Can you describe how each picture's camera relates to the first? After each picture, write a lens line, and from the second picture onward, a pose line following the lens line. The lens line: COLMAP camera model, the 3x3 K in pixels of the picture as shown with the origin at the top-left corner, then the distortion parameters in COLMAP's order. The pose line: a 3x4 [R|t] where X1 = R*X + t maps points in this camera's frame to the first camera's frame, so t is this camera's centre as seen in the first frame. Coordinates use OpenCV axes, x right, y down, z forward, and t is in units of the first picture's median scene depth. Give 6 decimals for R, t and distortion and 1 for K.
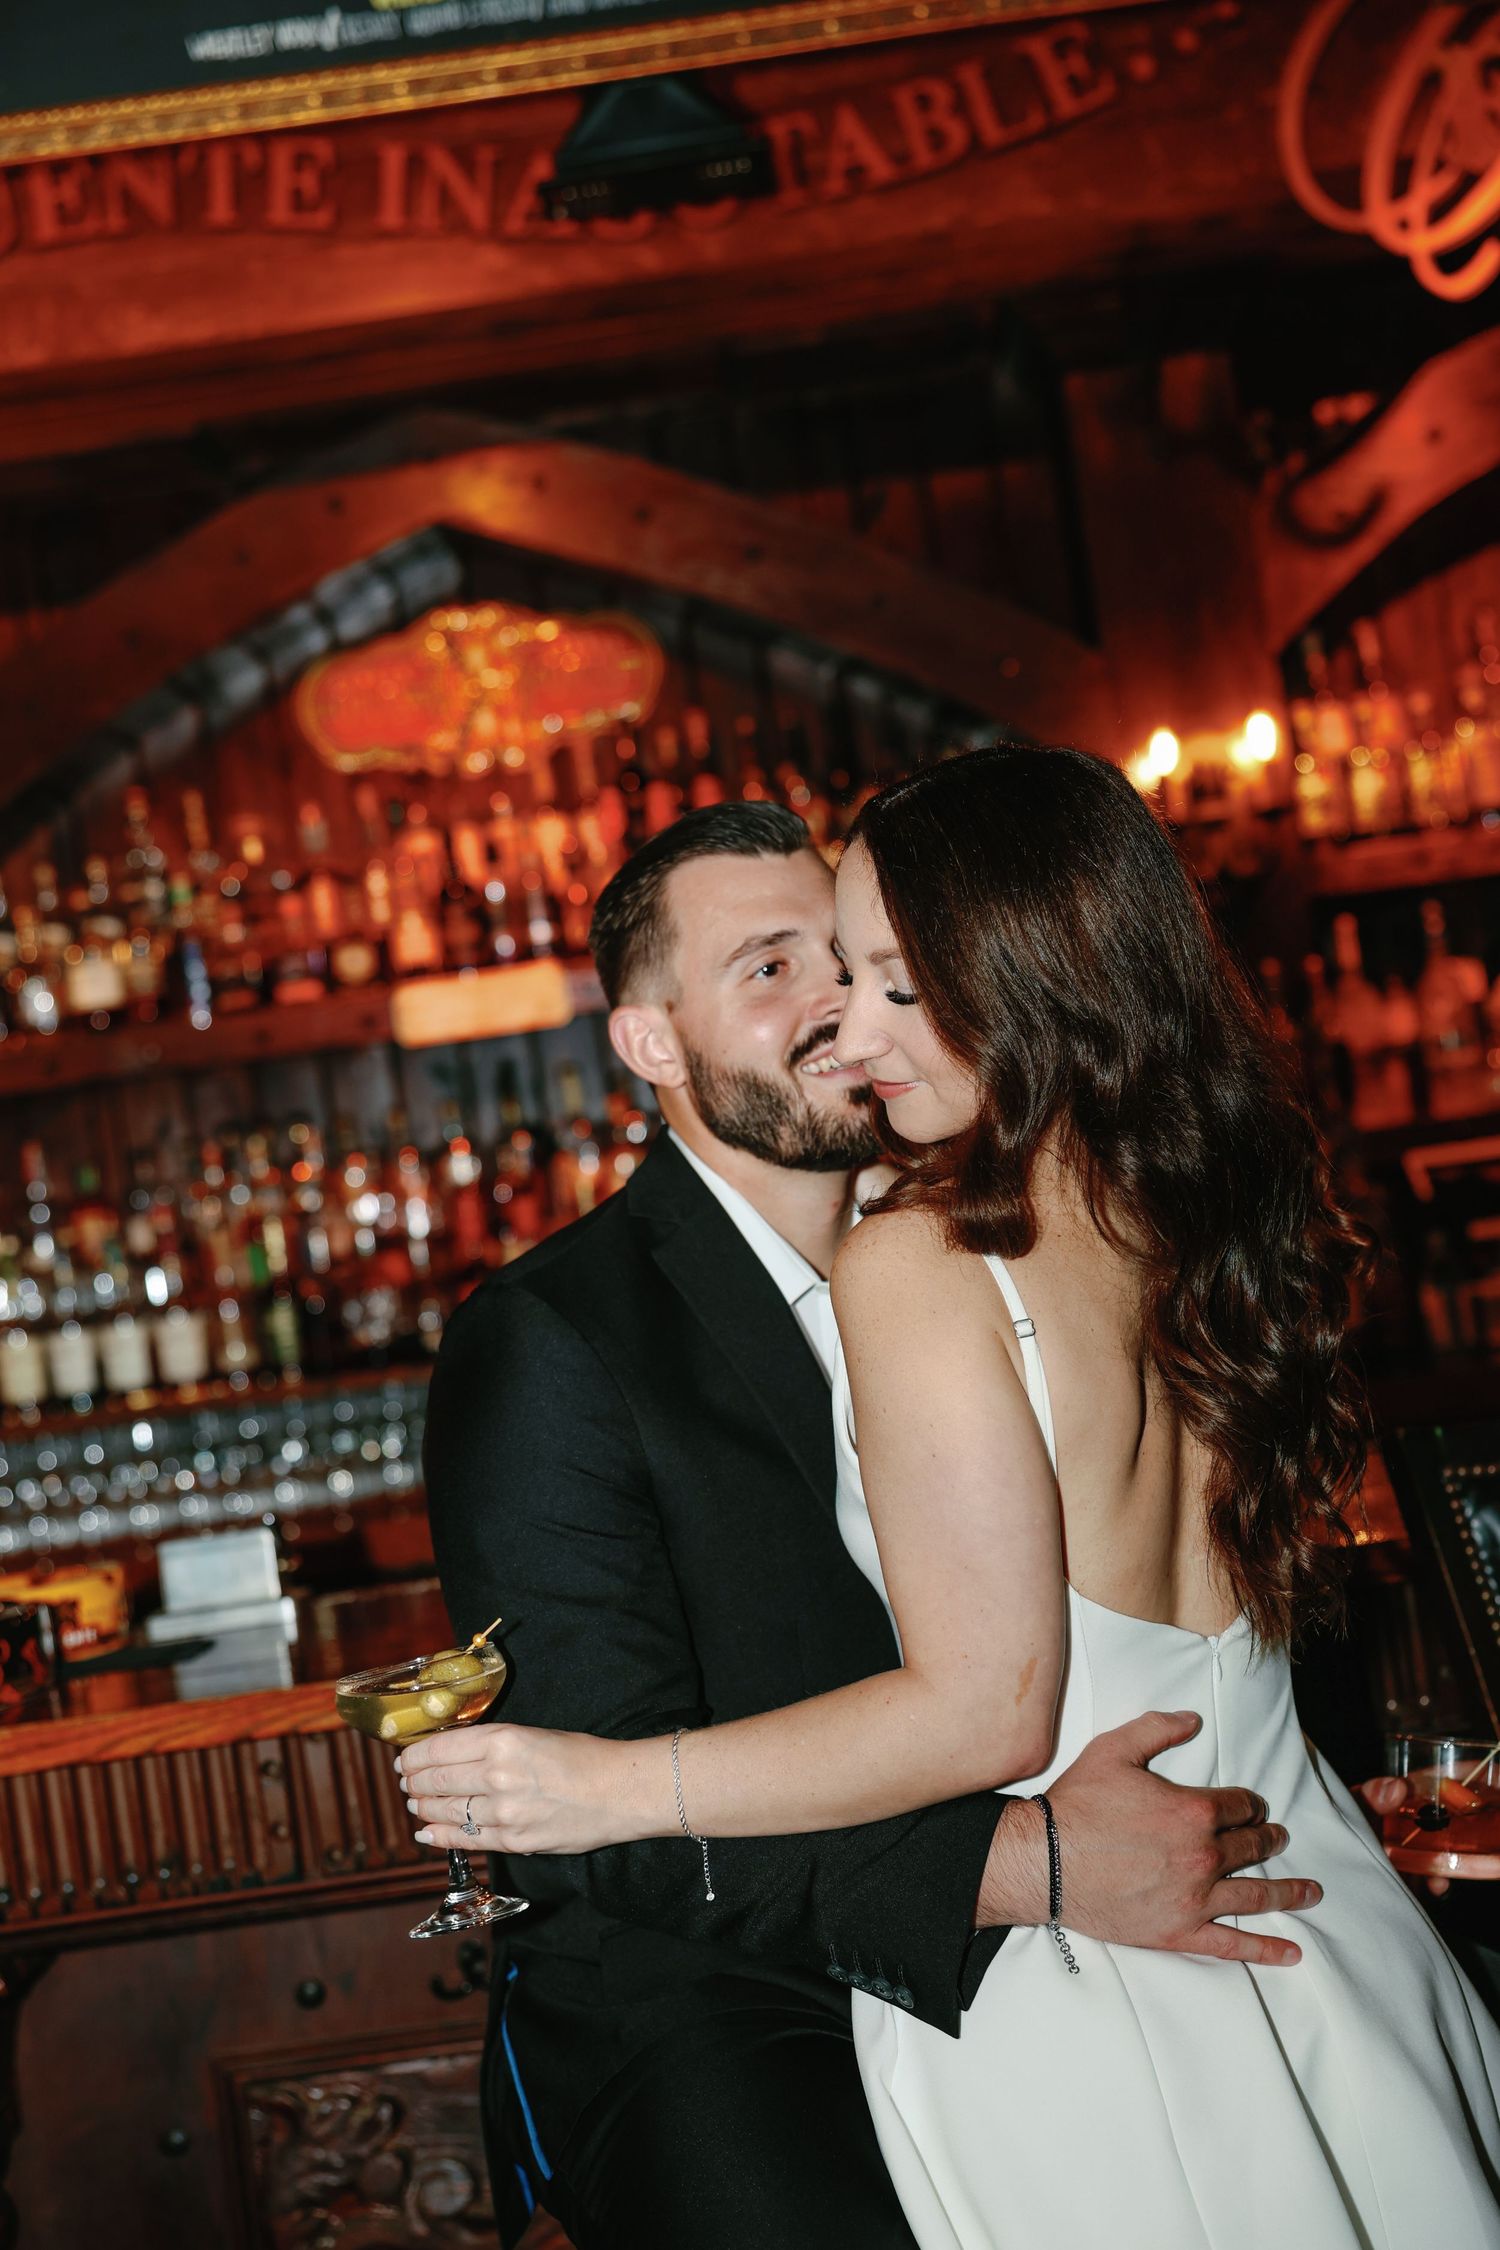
lens RADIAL K [[3150.9, 0, 754.7], [0, 3150.9, 1116.8], [0, 0, 1]] dist [0.064809, 0.000000]
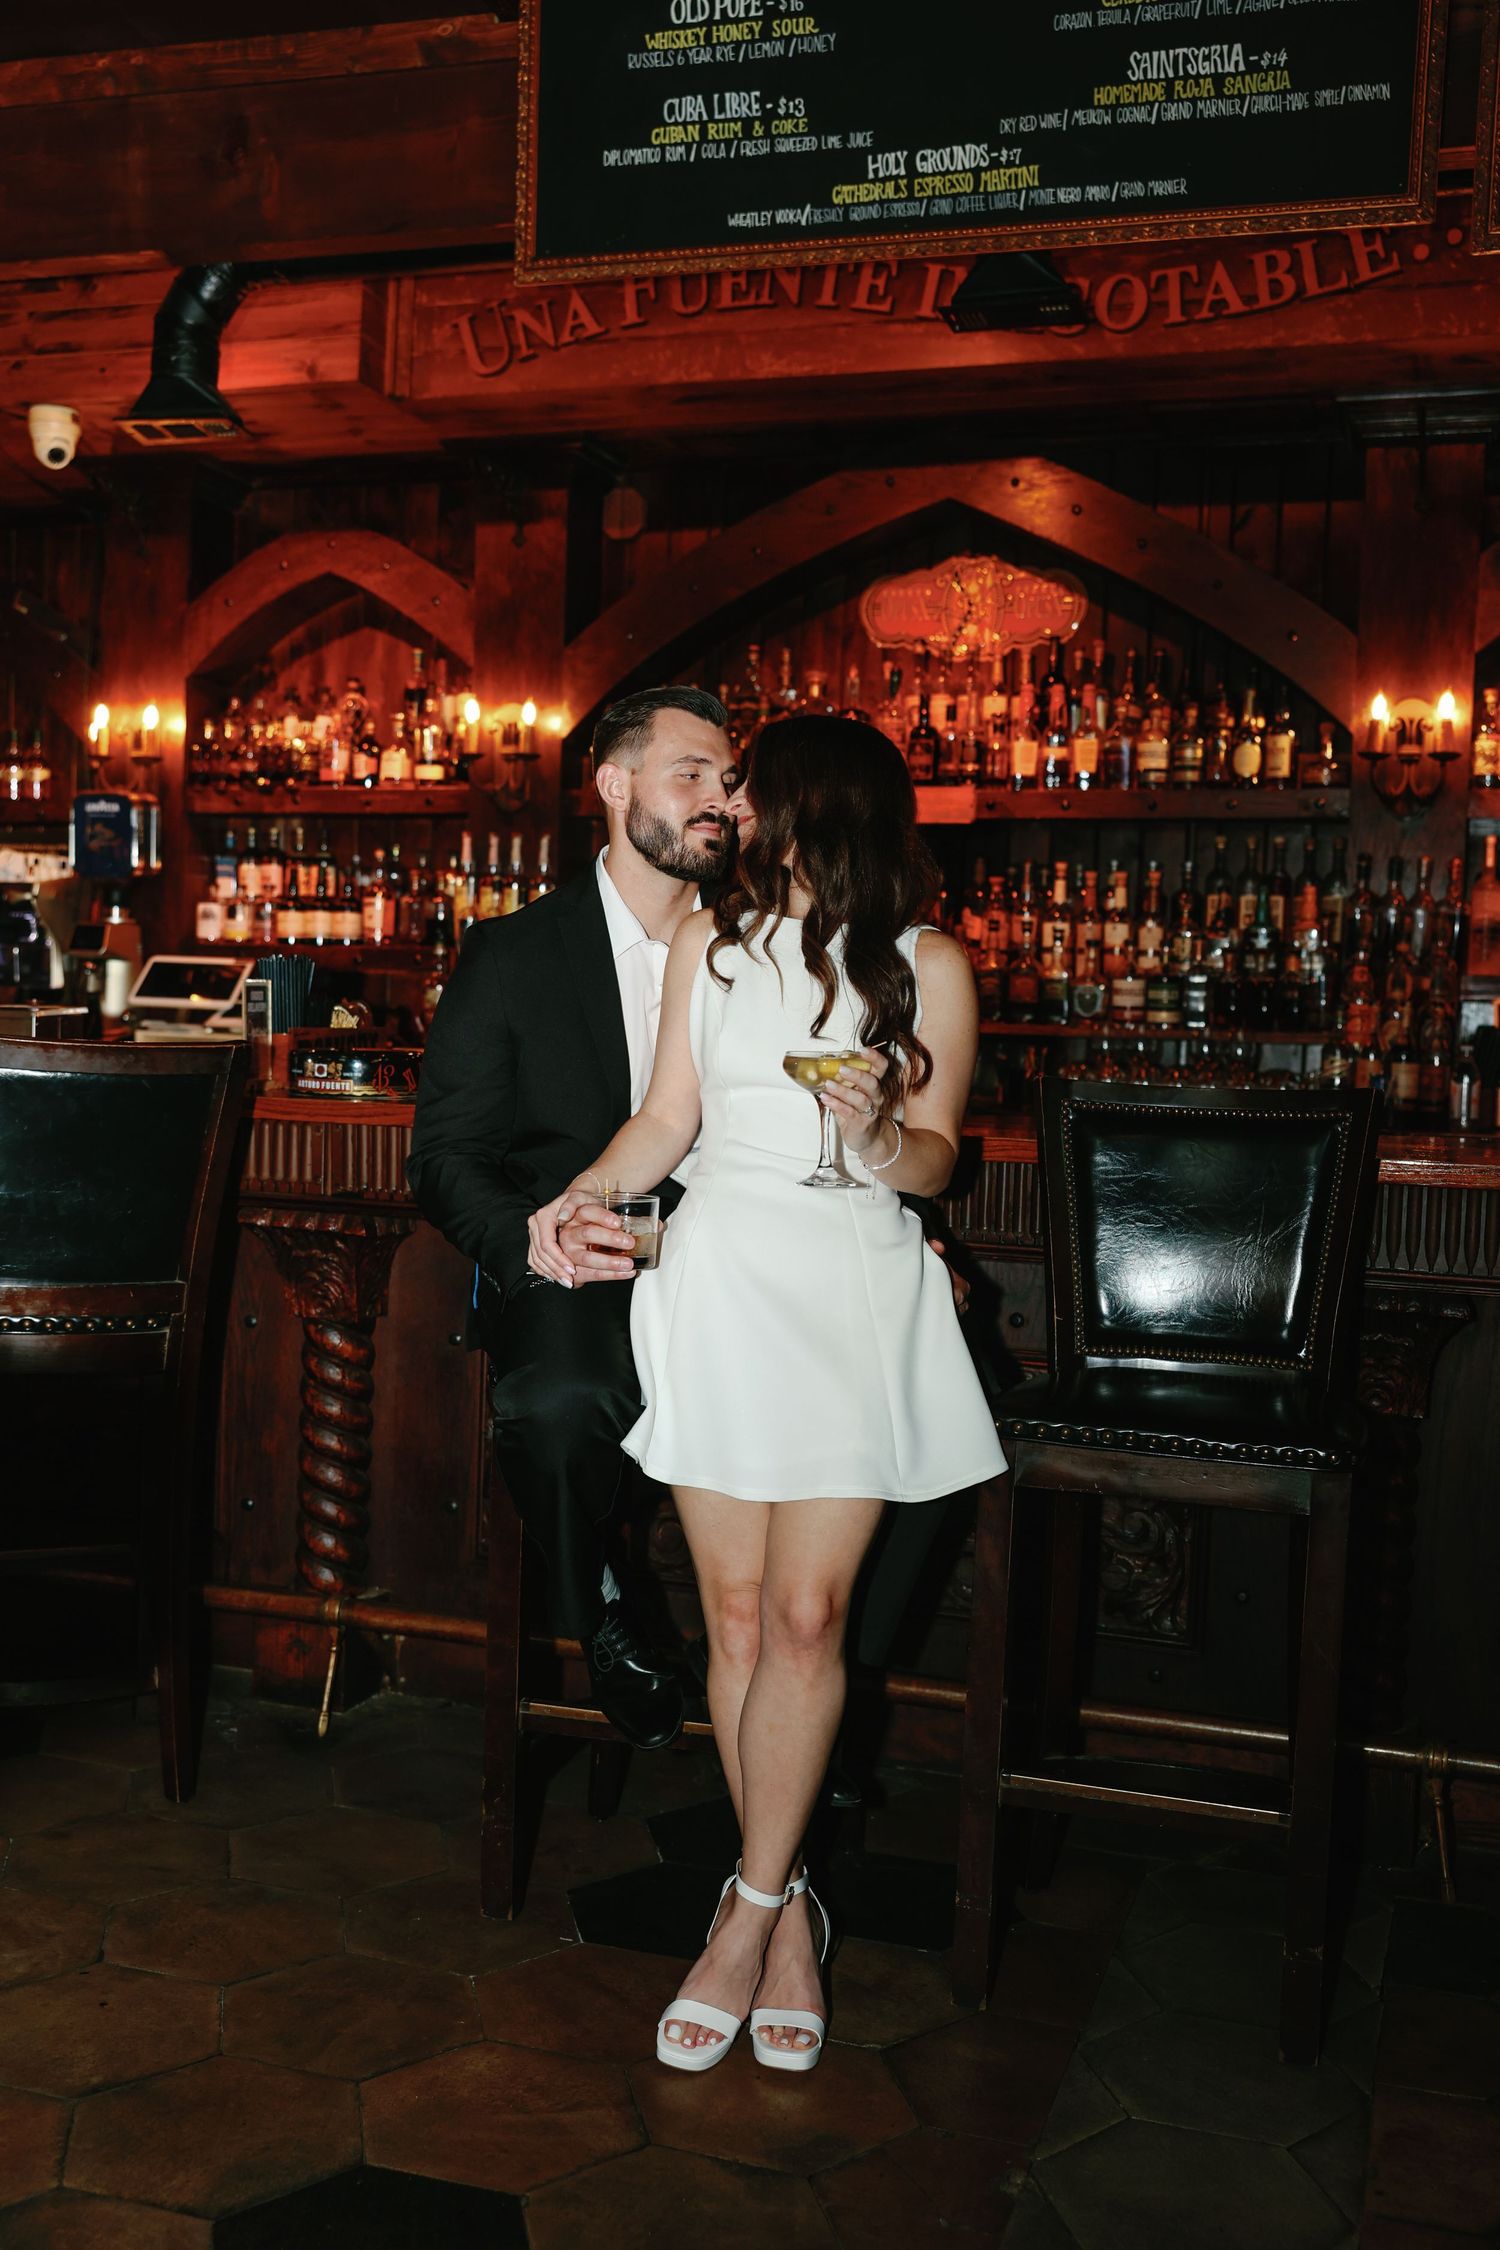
lens RADIAL K [[2241.9, 0, 728.2], [0, 2241.9, 1115.1], [0, 0, 1]] dist [-0.003006, 0.000000]
pose [[0.941010, 0.188149, -0.281247, 0.172335], [-0.159364, 0.979634, 0.122149, -0.004819], [0.298502, -0.070122, 0.951830, -0.131491]]
